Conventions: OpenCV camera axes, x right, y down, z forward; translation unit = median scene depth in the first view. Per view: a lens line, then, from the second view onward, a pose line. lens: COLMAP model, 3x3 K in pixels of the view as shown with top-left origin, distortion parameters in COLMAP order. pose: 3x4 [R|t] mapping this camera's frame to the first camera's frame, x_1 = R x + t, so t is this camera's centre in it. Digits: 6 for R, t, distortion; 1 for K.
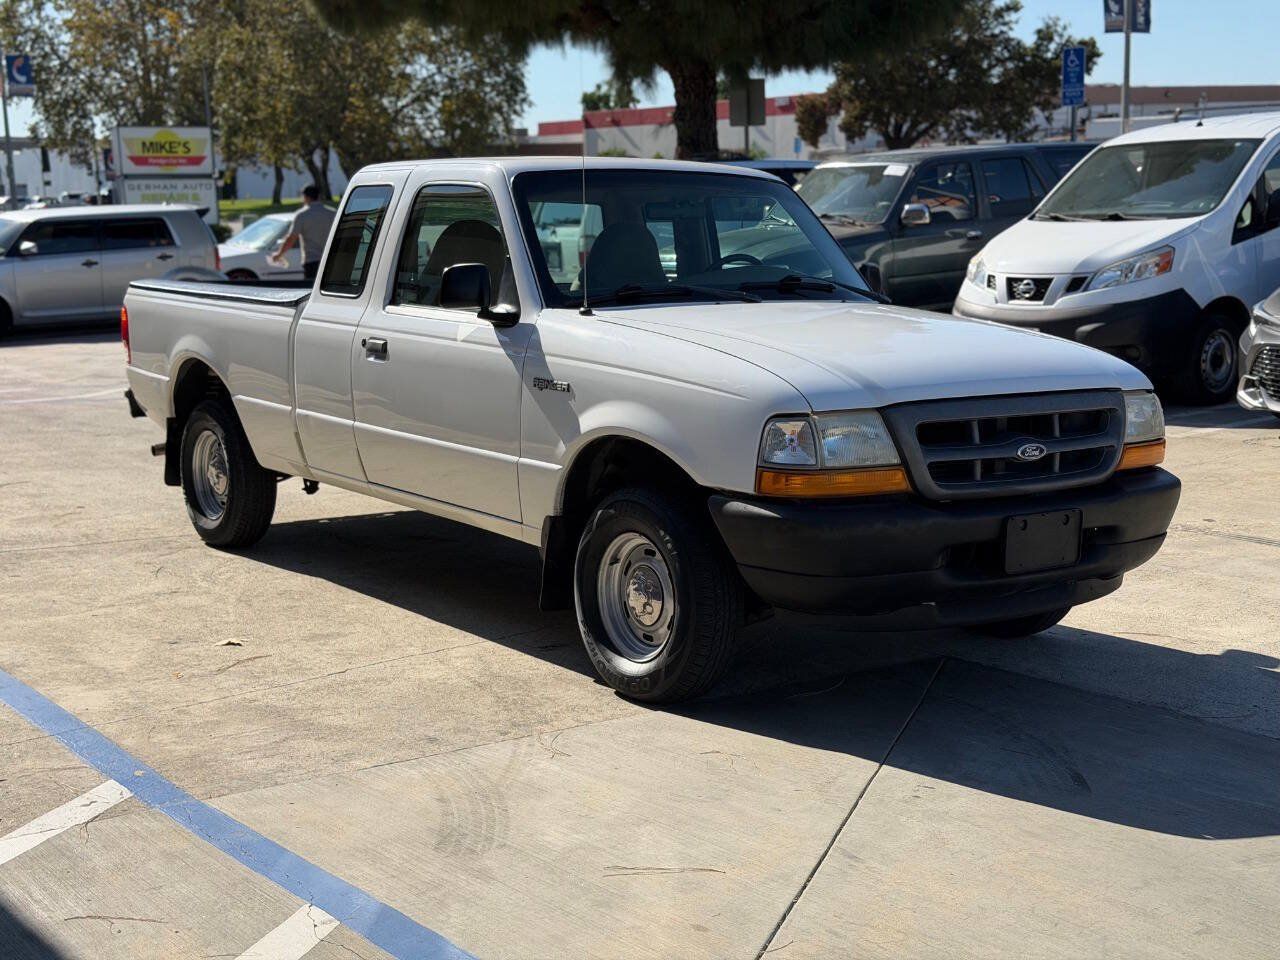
lens RADIAL K [[1772.3, 0, 648.0], [0, 1772.3, 484.1], [0, 0, 1]] dist [0.197138, -0.452979]
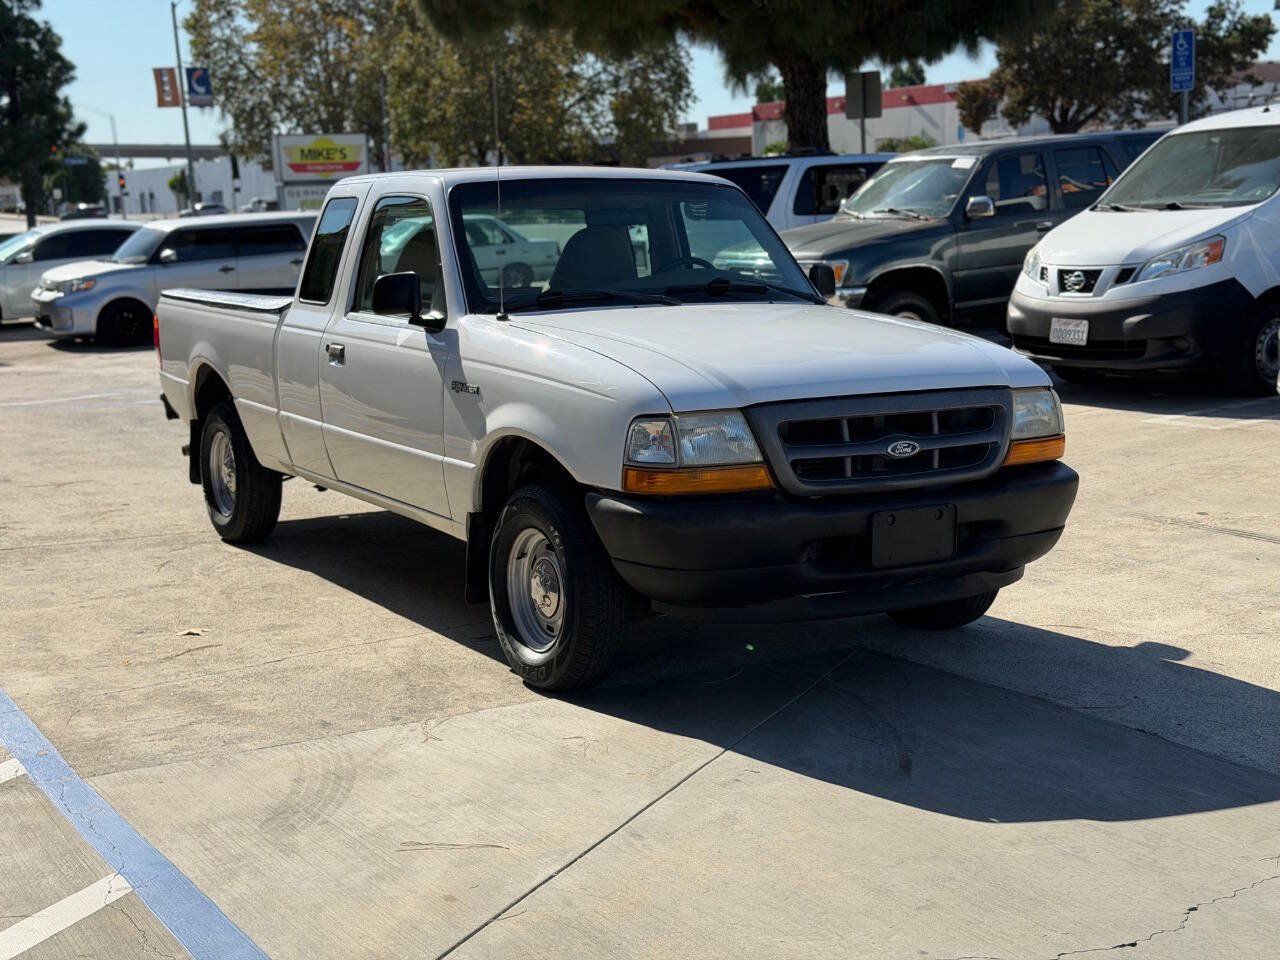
lens RADIAL K [[1772.3, 0, 648.0], [0, 1772.3, 484.1], [0, 0, 1]] dist [0.197138, -0.452979]
pose [[0.994763, -0.005173, -0.102082, 0.113941], [0.005560, 0.999978, 0.003499, -0.001365], [0.102062, -0.004049, 0.994770, -0.024001]]
